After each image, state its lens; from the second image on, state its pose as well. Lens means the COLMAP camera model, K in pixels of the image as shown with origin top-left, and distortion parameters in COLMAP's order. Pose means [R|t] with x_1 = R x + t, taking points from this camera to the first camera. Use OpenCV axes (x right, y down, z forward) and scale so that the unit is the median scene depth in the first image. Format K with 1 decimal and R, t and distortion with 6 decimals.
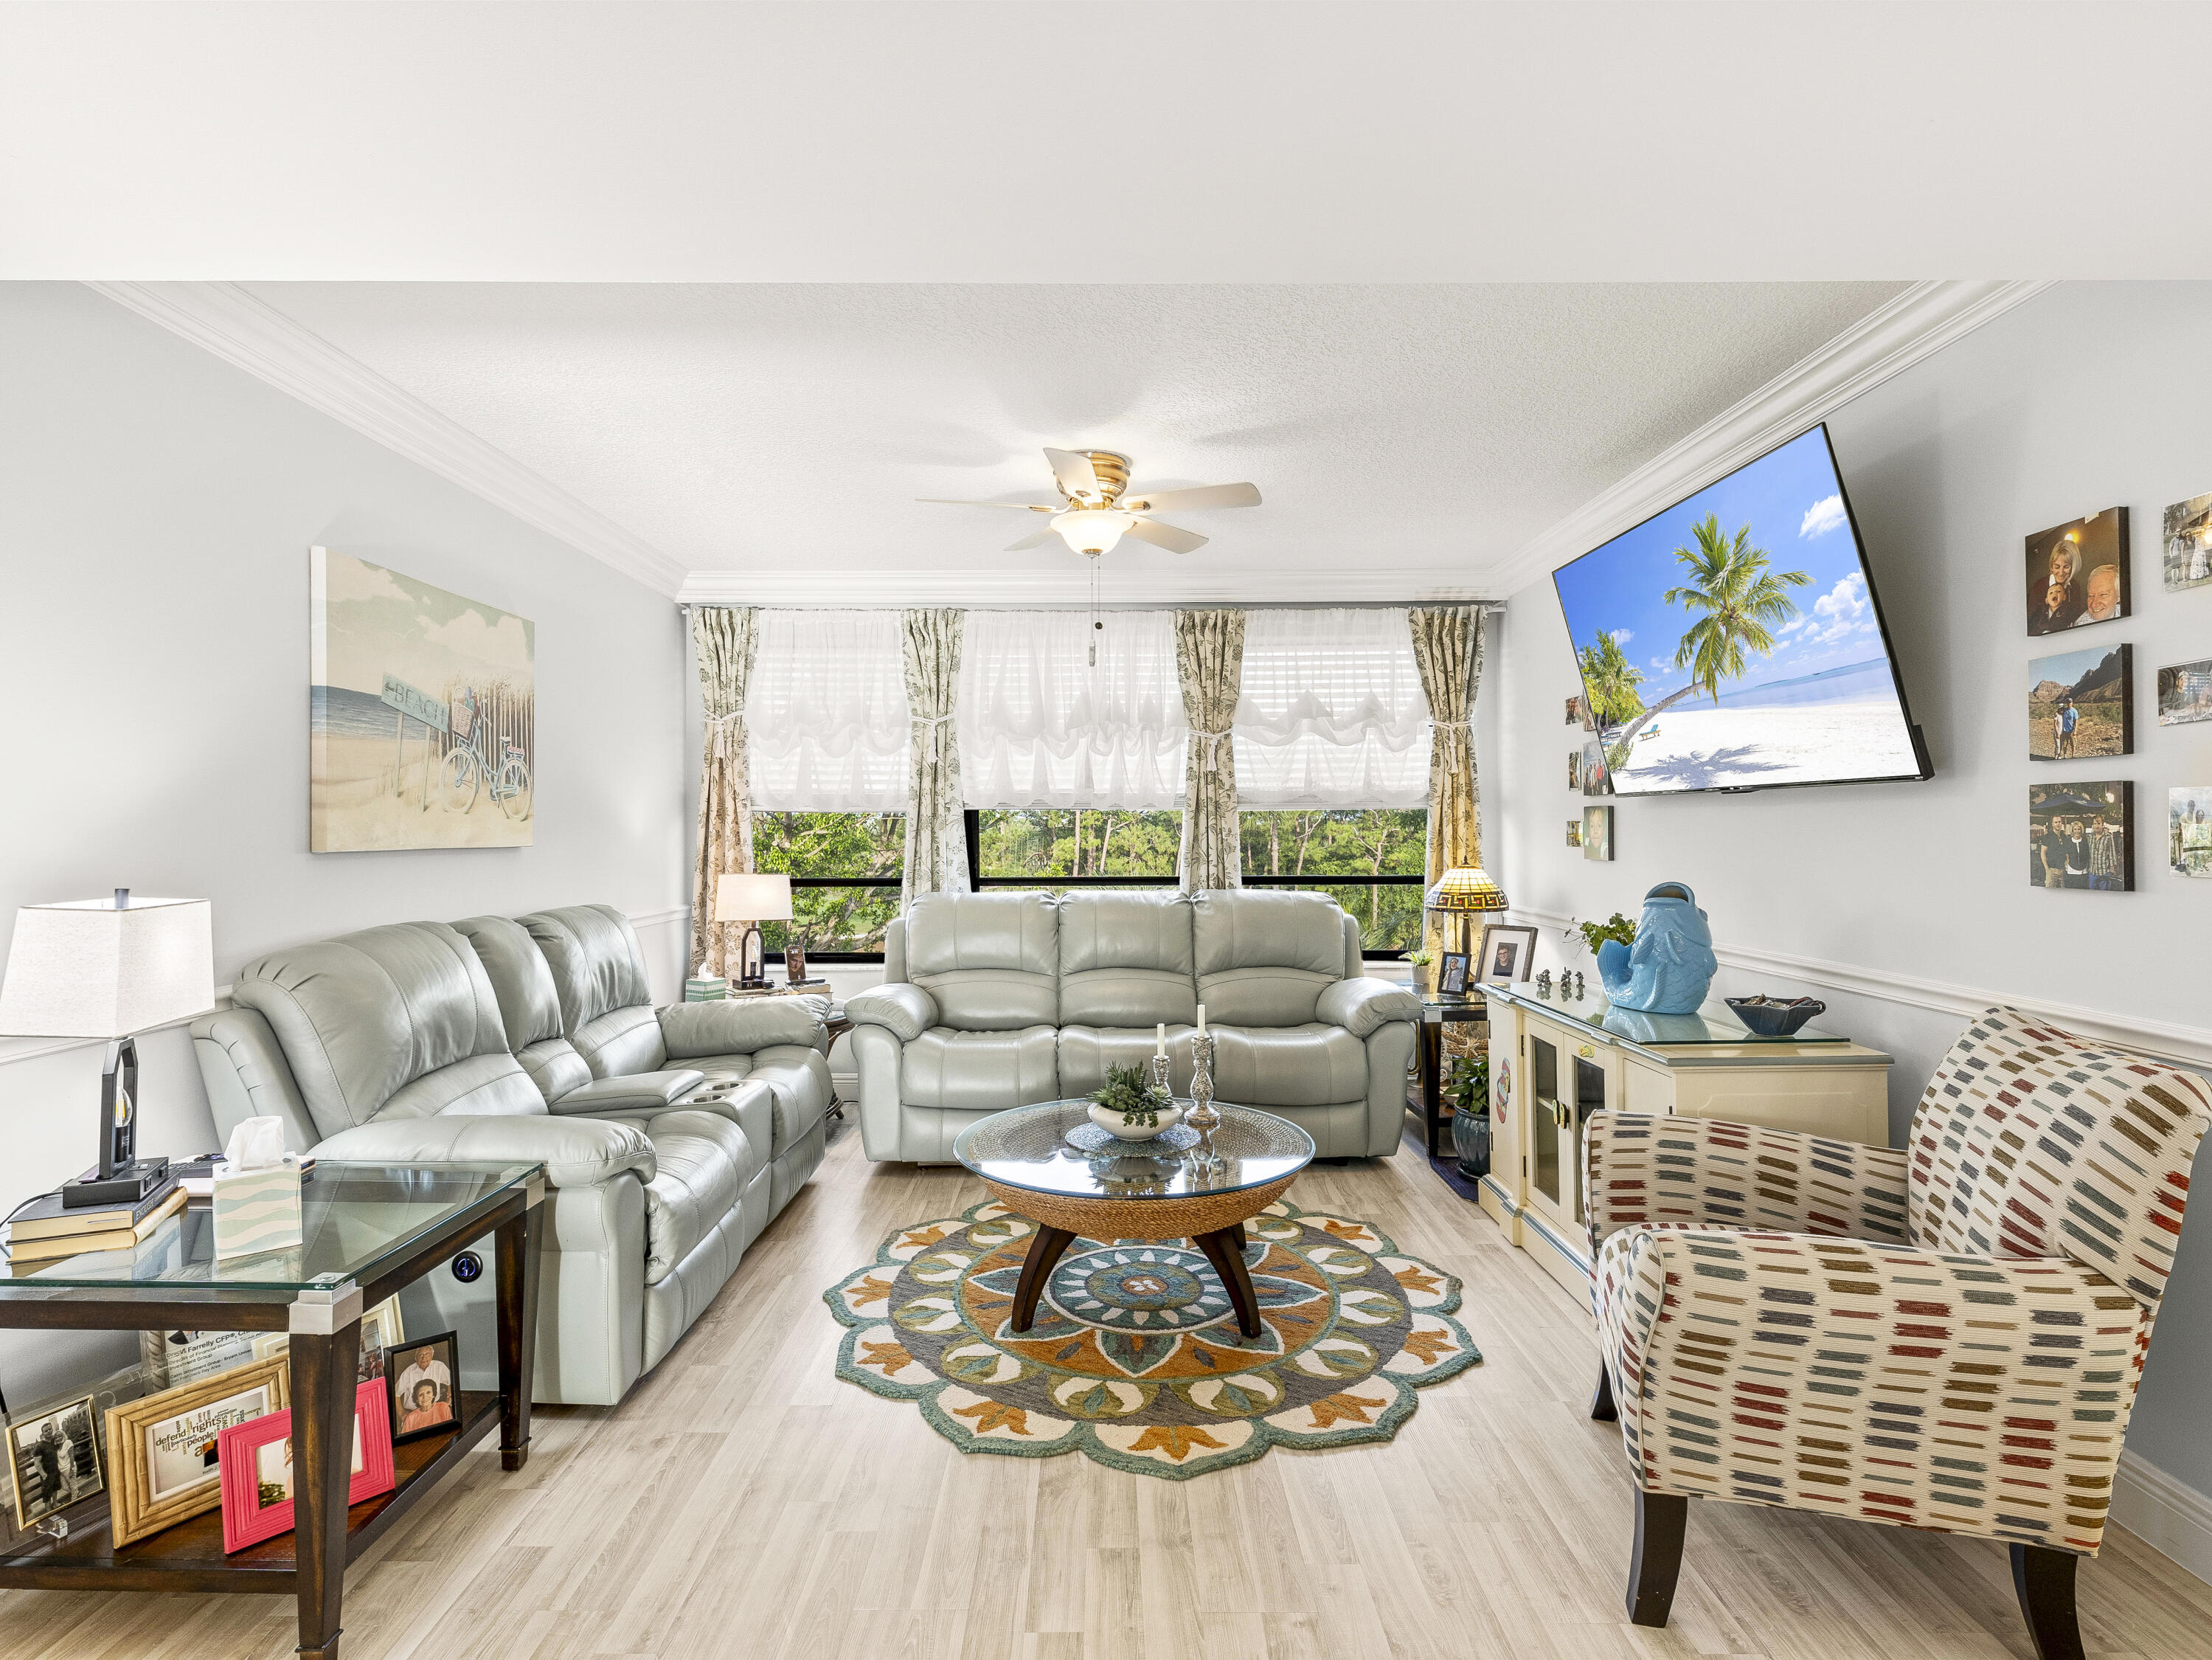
lens RADIAL K [[1108.8, 0, 1103.2], [0, 1108.8, 825.6], [0, 0, 1]] dist [-0.004808, 0.002175]
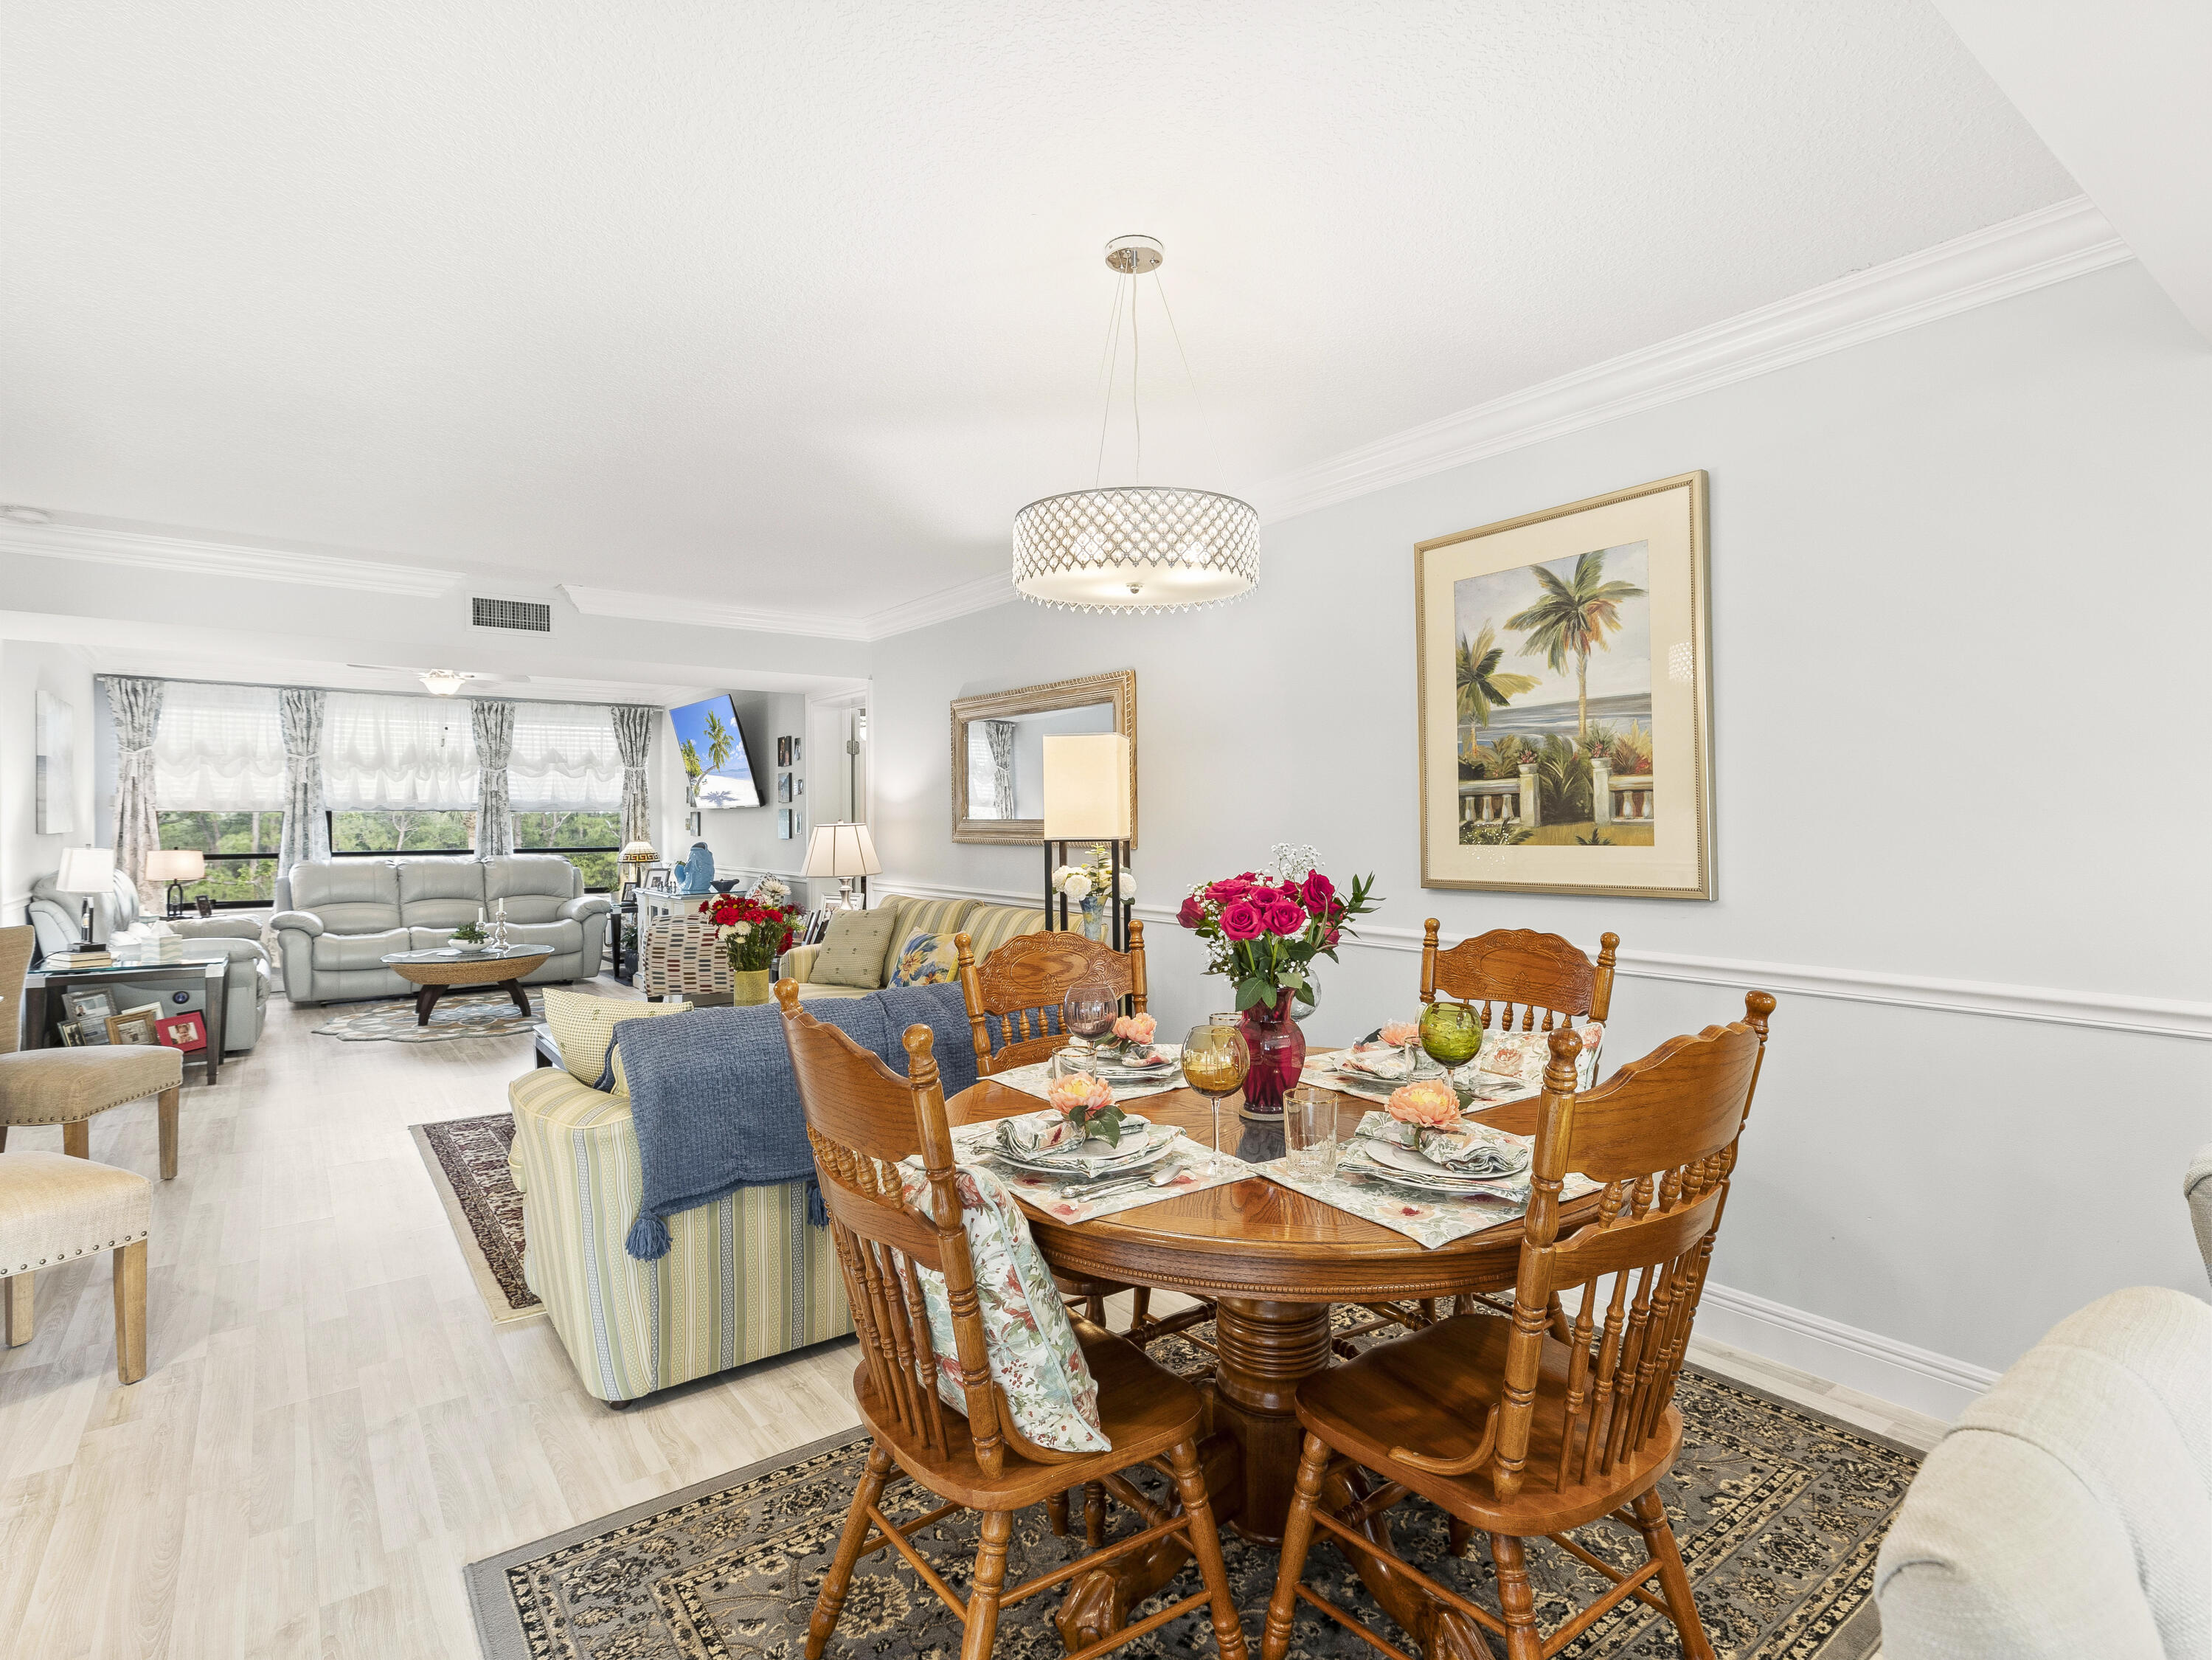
lens RADIAL K [[1108.8, 0, 1100.1], [0, 1108.8, 813.4], [0, 0, 1]] dist [-0.004808, 0.002175]
pose [[0.803820, 0.003499, 0.594862, -0.181898], [0.000286, 0.999980, -0.006268, 0.000007], [-0.594872, 0.005208, 0.803804, -1.037592]]
